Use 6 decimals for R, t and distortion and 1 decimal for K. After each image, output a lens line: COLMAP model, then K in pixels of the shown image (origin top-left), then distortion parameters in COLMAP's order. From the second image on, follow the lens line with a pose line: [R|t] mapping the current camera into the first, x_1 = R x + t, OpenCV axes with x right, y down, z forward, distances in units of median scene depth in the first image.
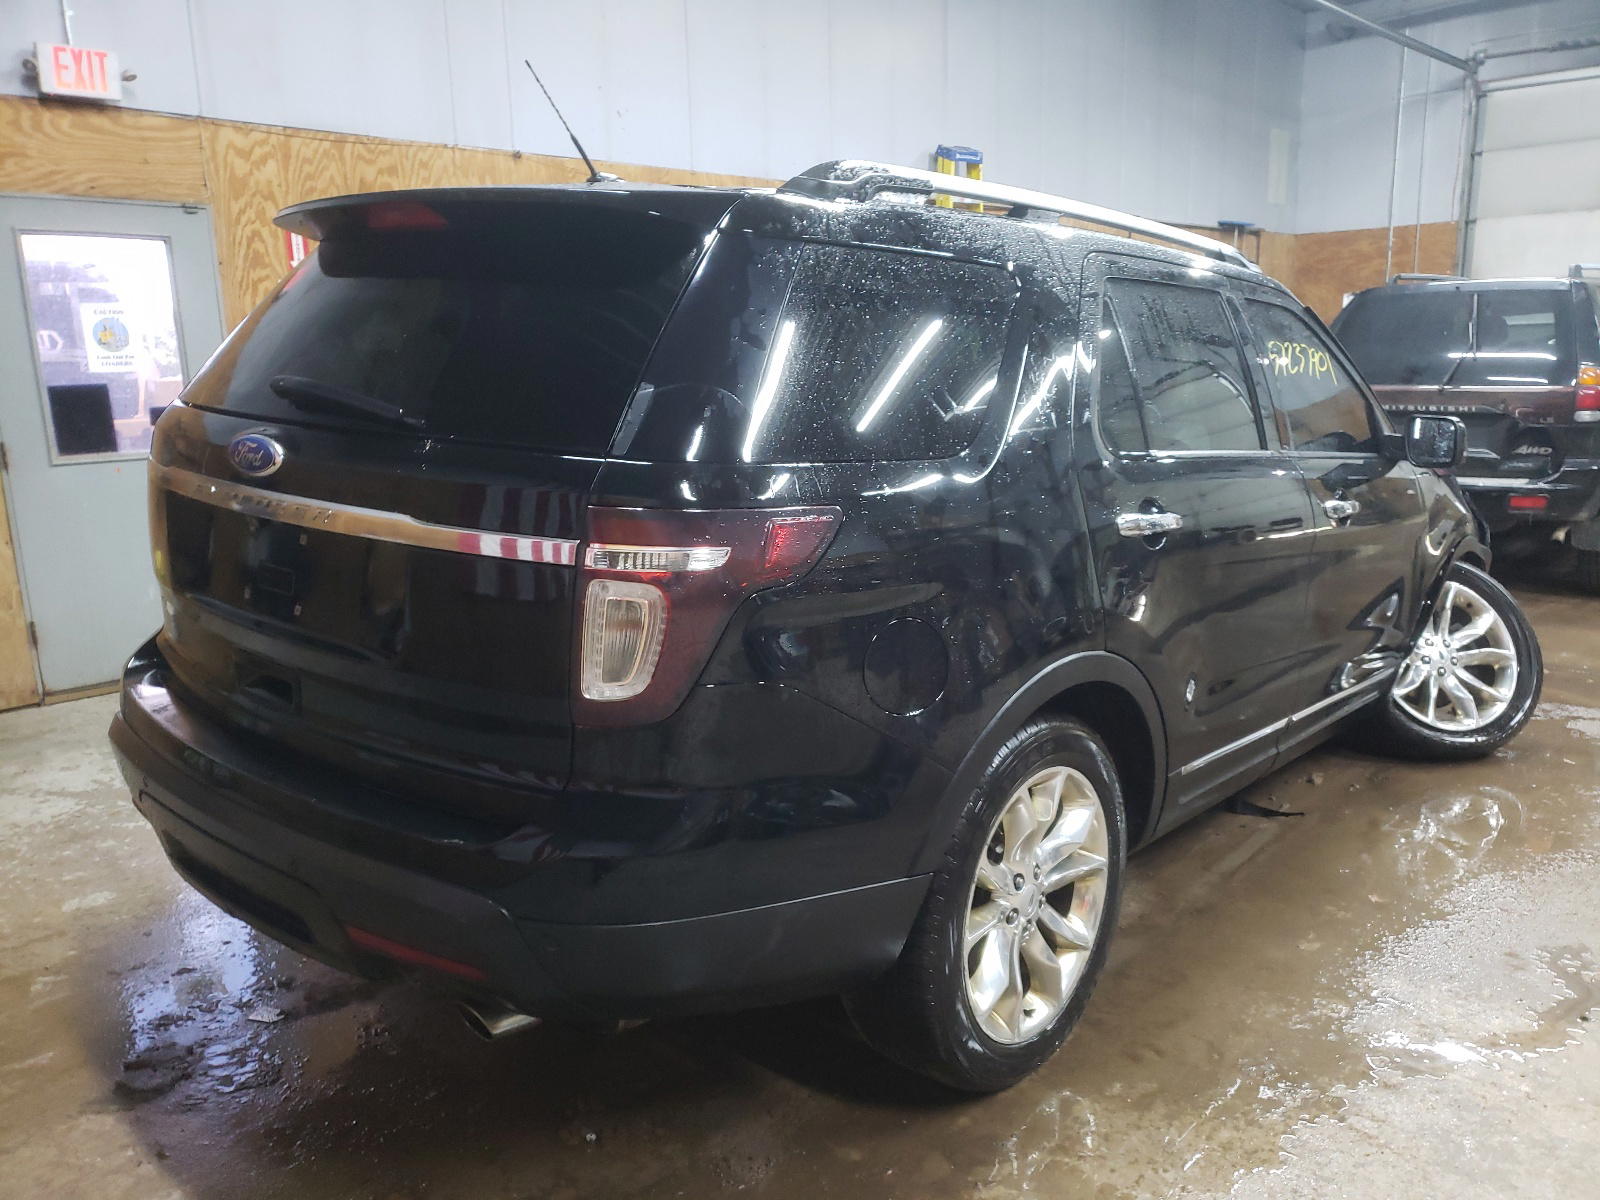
lens RADIAL K [[1323.7, 0, 803.1], [0, 1323.7, 597.4], [0, 0, 1]] dist [0.056855, -0.000568]
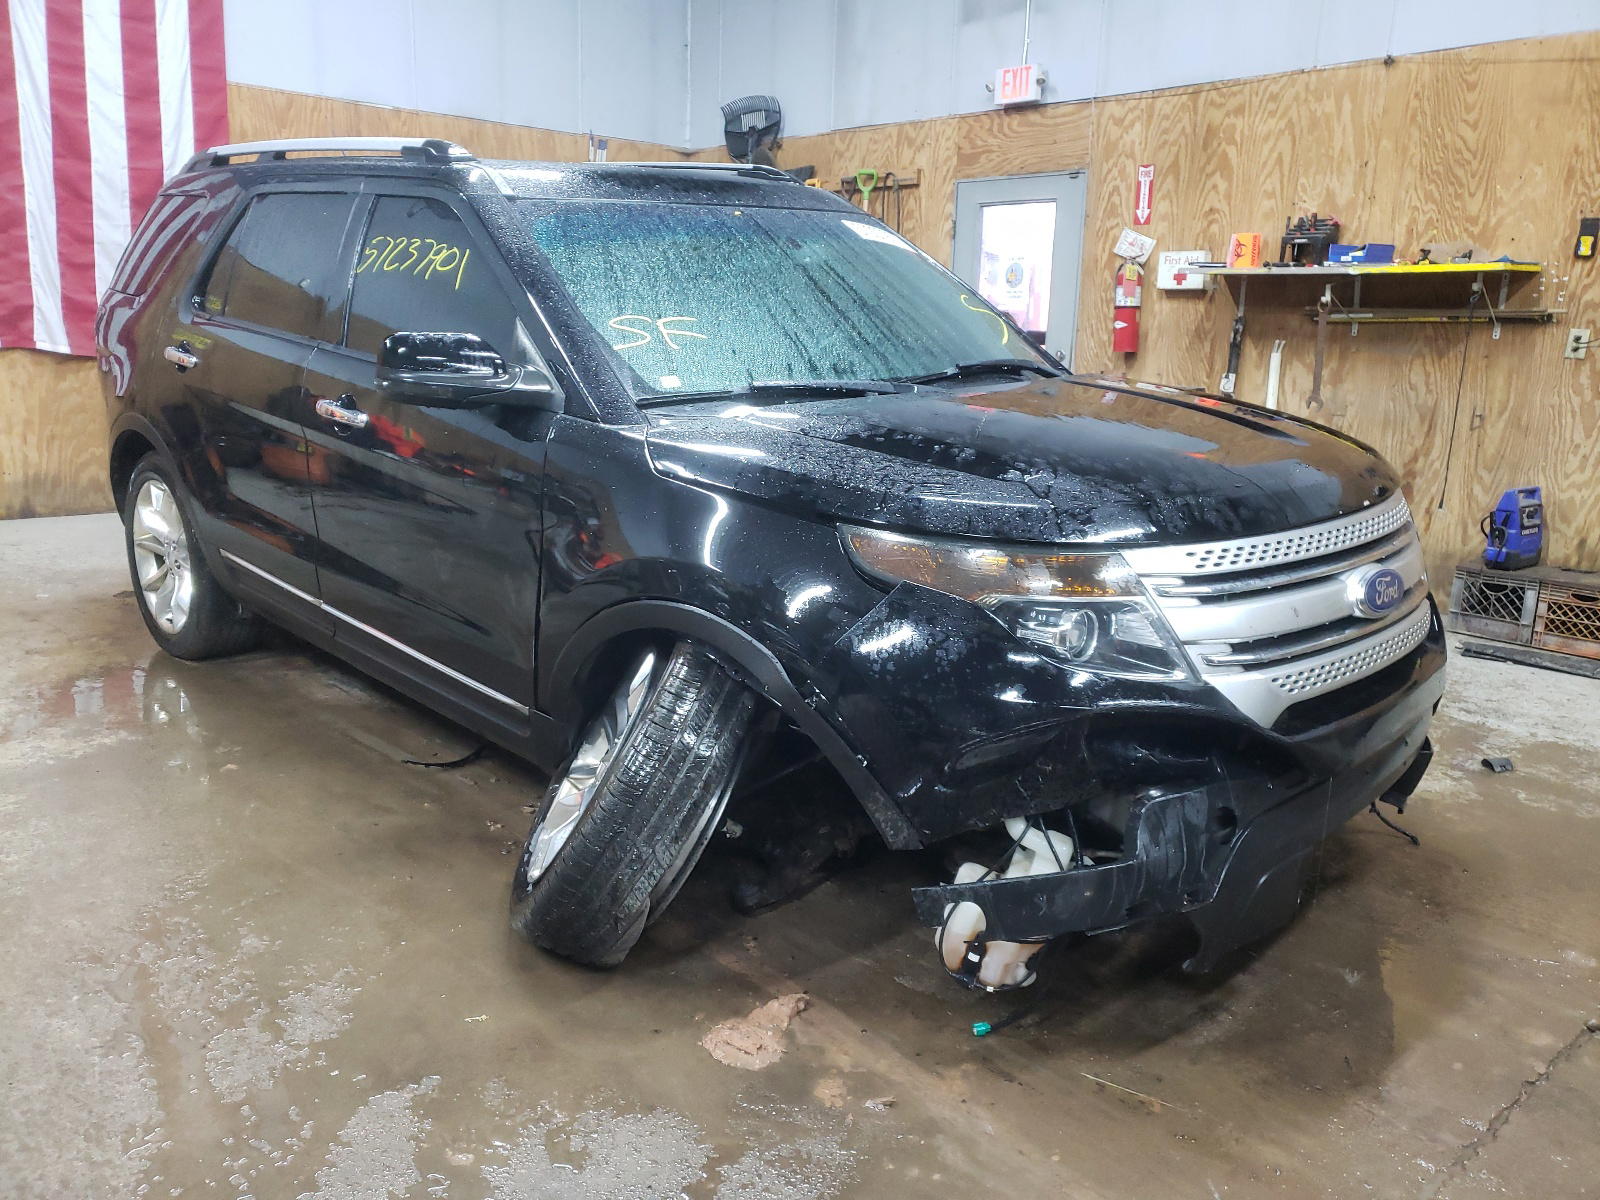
lens RADIAL K [[1323.7, 0, 800.6], [0, 1323.7, 594.5], [0, 0, 1]] dist [0.056855, -0.000568]
pose [[-0.121236, 0.219583, -0.968032, 0.845349], [-0.223476, 0.944150, 0.242154, -0.156151], [0.967140, 0.245690, -0.065393, 0.896309]]
